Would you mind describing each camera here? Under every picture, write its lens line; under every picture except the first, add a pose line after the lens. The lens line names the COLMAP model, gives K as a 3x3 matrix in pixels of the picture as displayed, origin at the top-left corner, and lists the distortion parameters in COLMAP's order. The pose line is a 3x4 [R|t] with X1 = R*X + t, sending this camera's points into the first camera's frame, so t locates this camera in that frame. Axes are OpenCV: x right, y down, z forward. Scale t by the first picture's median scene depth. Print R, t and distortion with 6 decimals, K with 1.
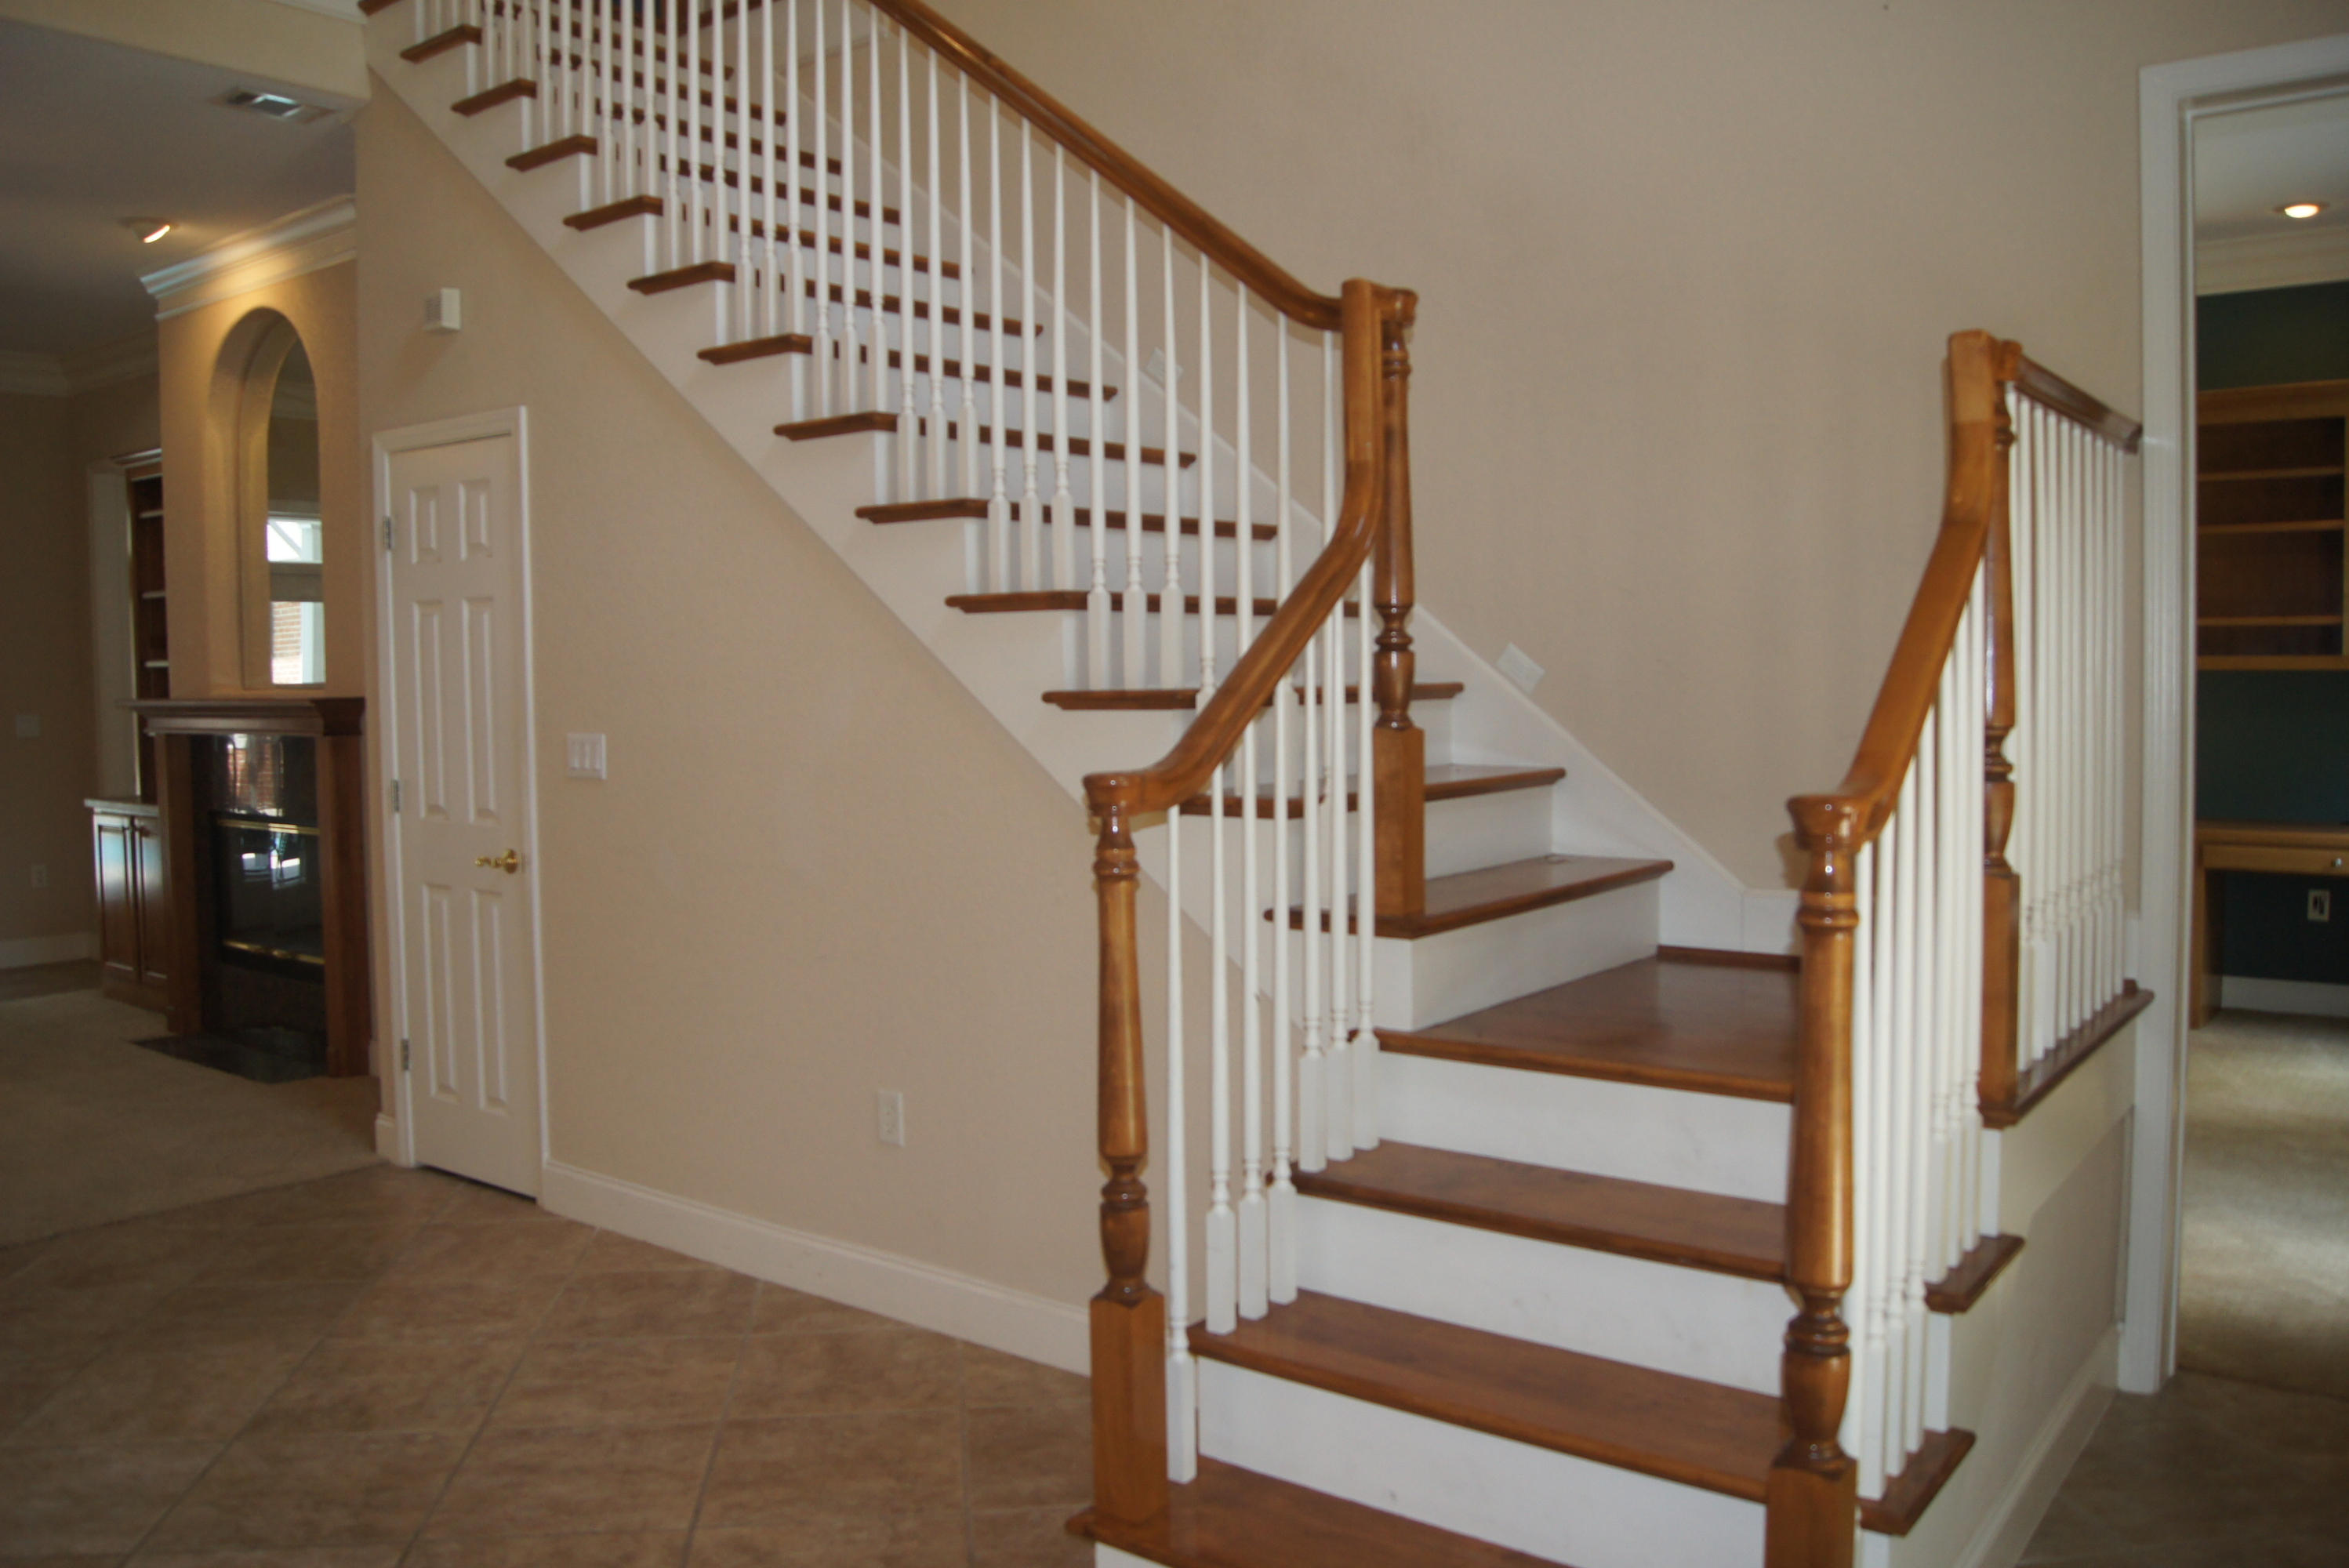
lens RADIAL K [[1831.6, 0, 1149.2], [0, 1831.6, 783.1], [0, 0, 1]] dist [-0.086961, 0.019825]
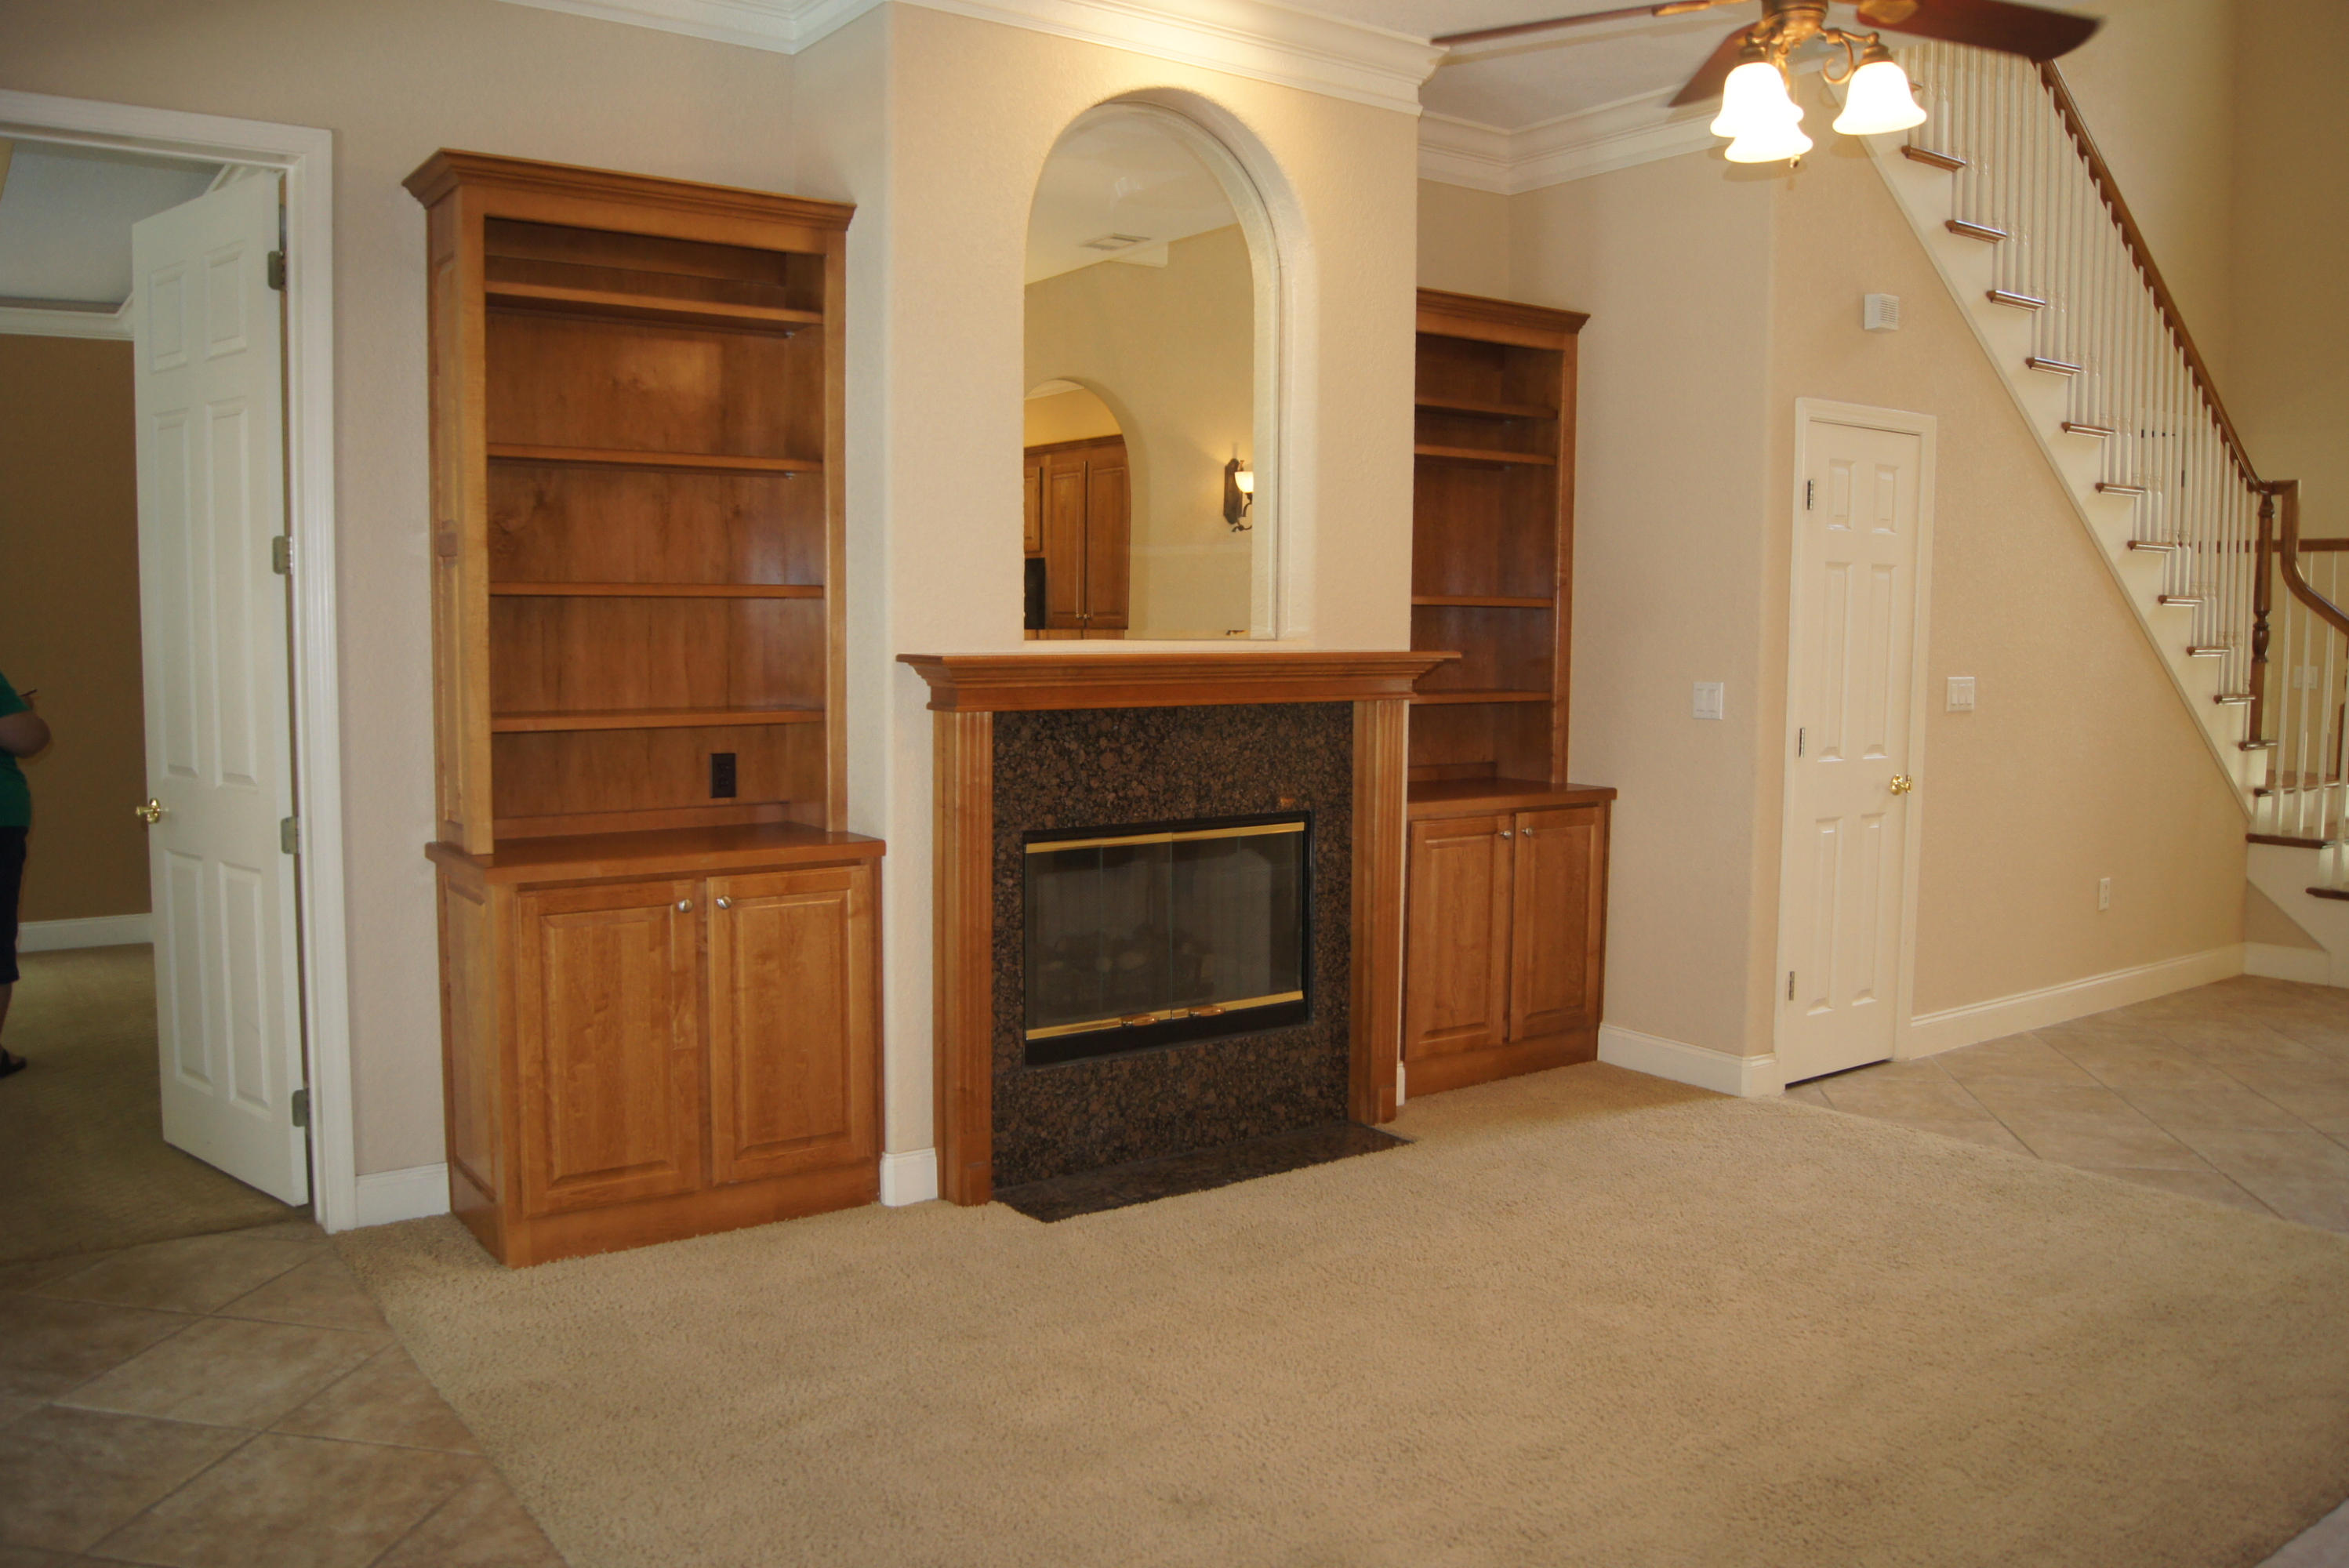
lens RADIAL K [[1831.6, 0, 1188.0], [0, 1831.6, 746.4], [0, 0, 1]] dist [-0.086961, 0.019825]
pose [[0.273438, -0.054910, 0.960321, -1.694977], [0.048562, 0.997884, 0.043231, -0.059571], [-0.960663, 0.034815, 0.275526, 1.151559]]
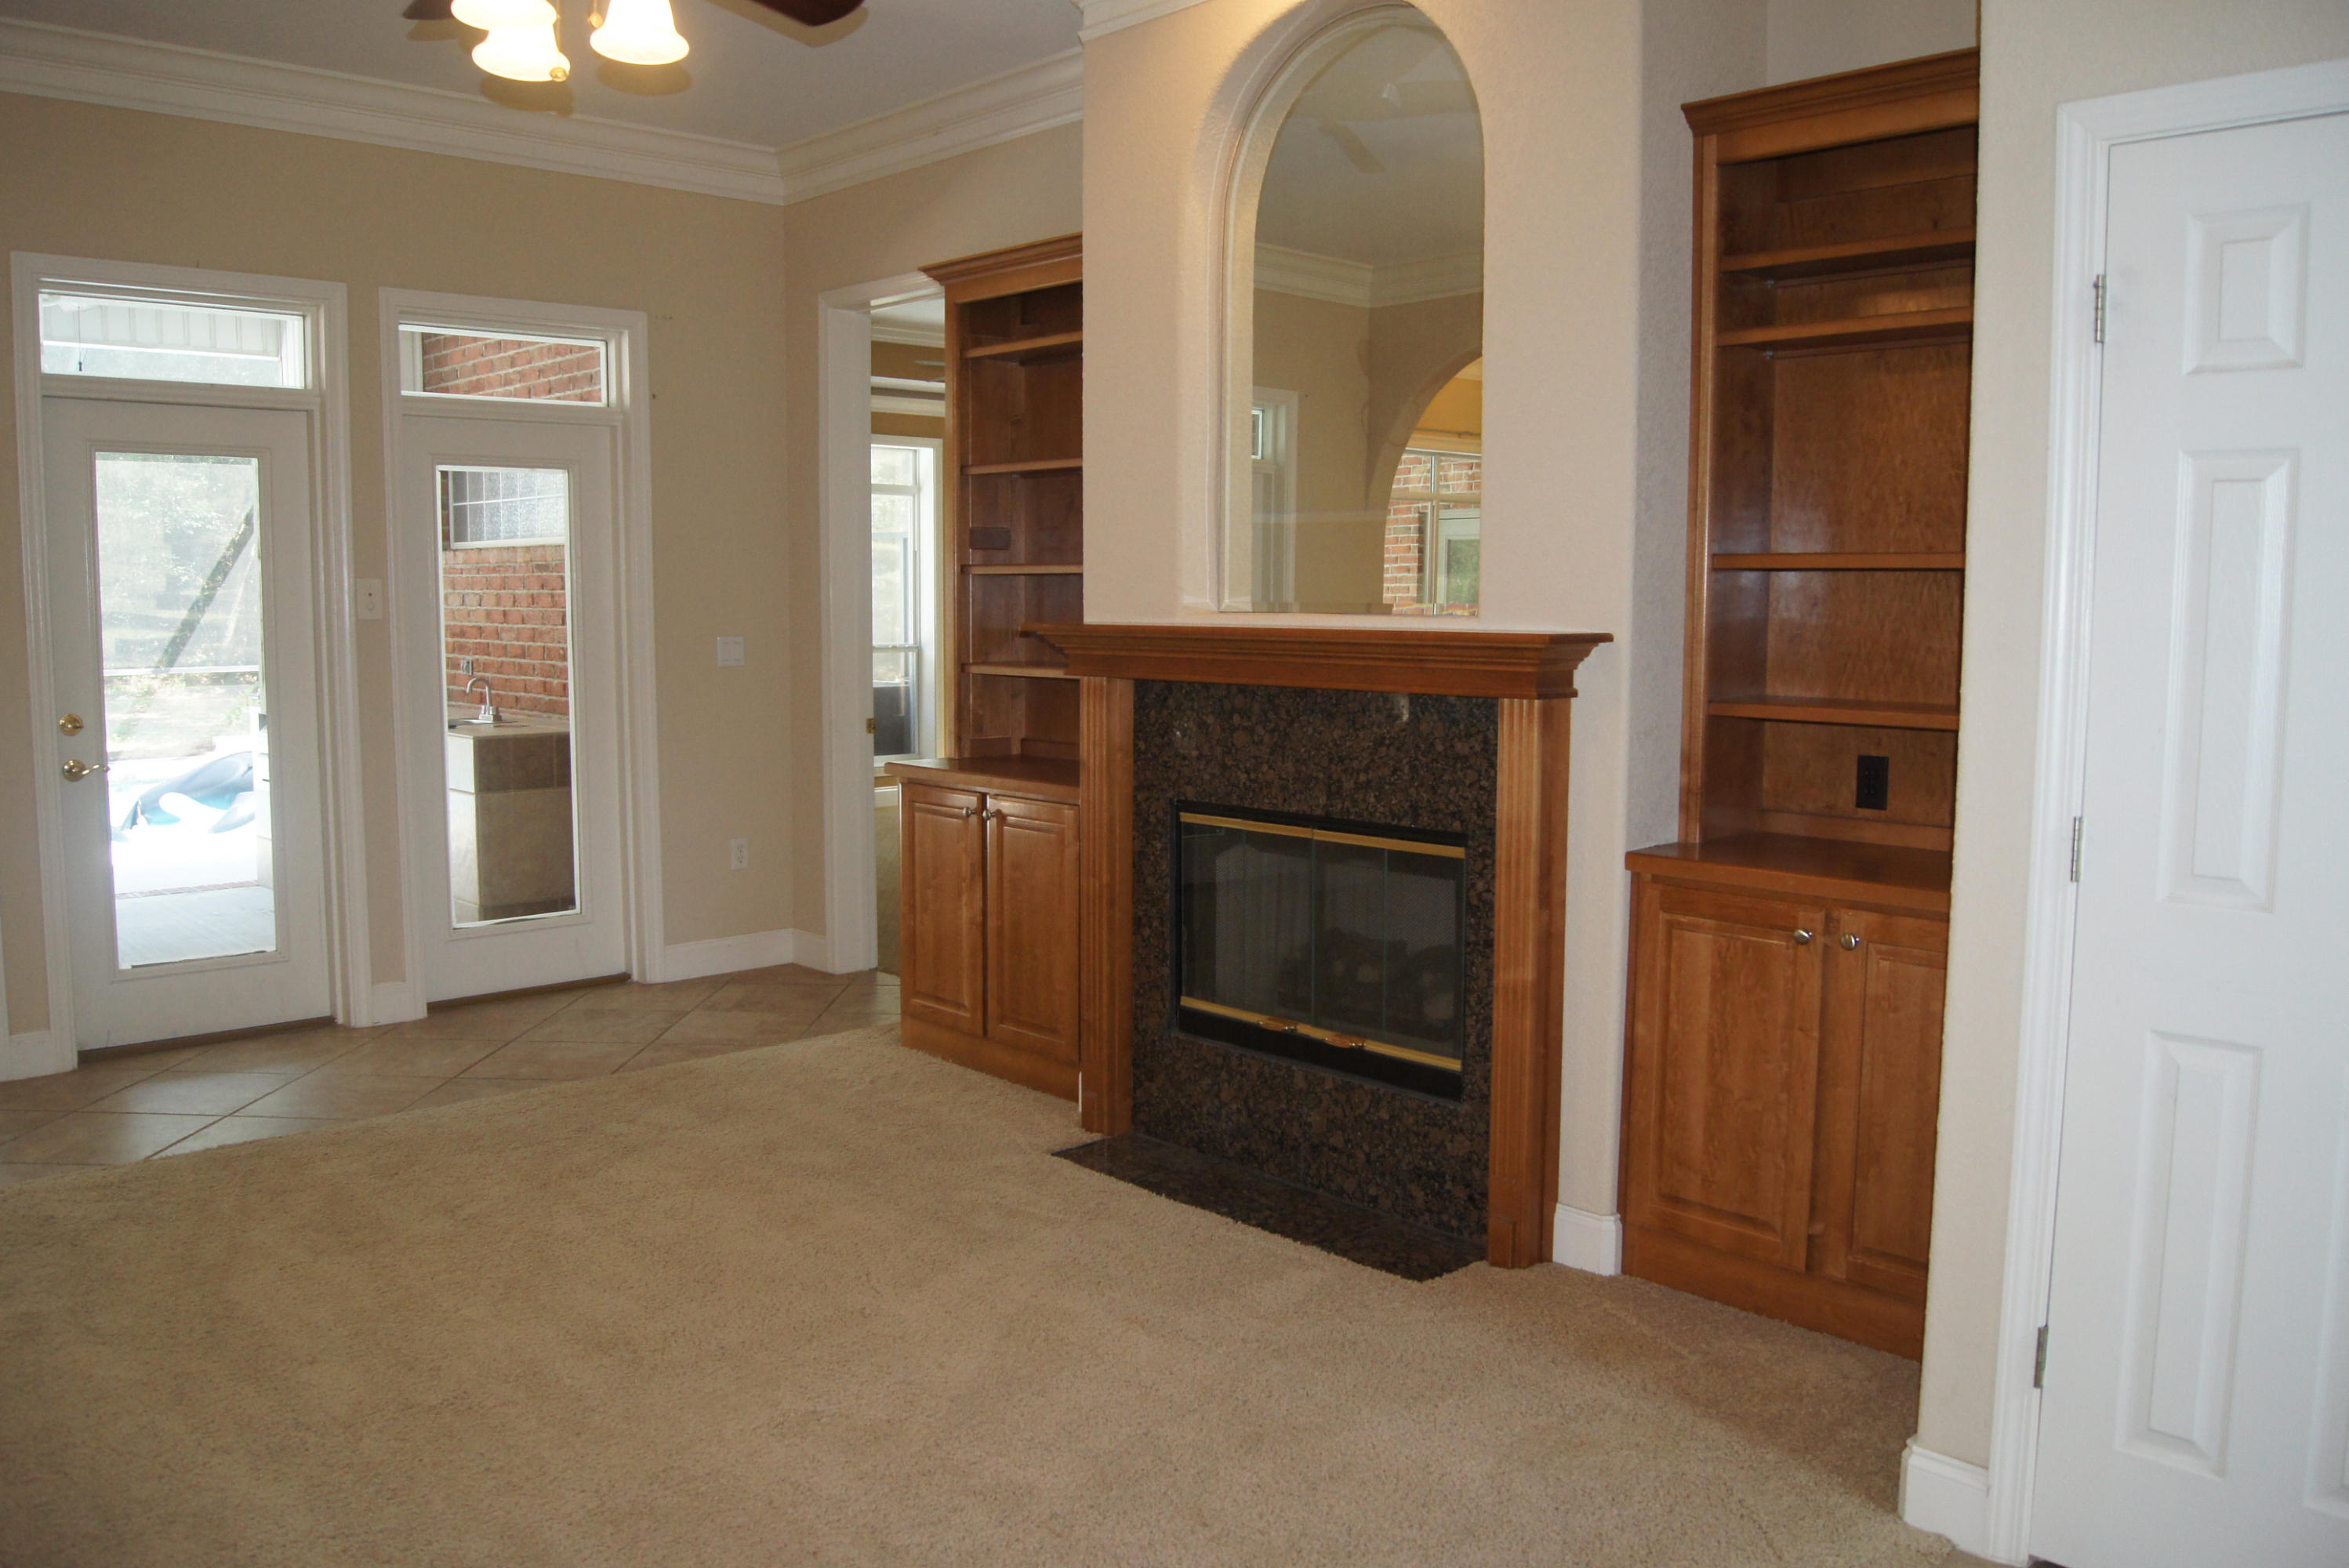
lens RADIAL K [[1831.6, 0, 1166.5], [0, 1831.6, 767.6], [0, 0, 1]] dist [-0.086961, 0.019825]
pose [[0.988479, 0.028355, -0.148680, -0.639046], [-0.023280, 0.999089, 0.035765, -0.028944], [0.149558, -0.031892, 0.988238, 0.519902]]
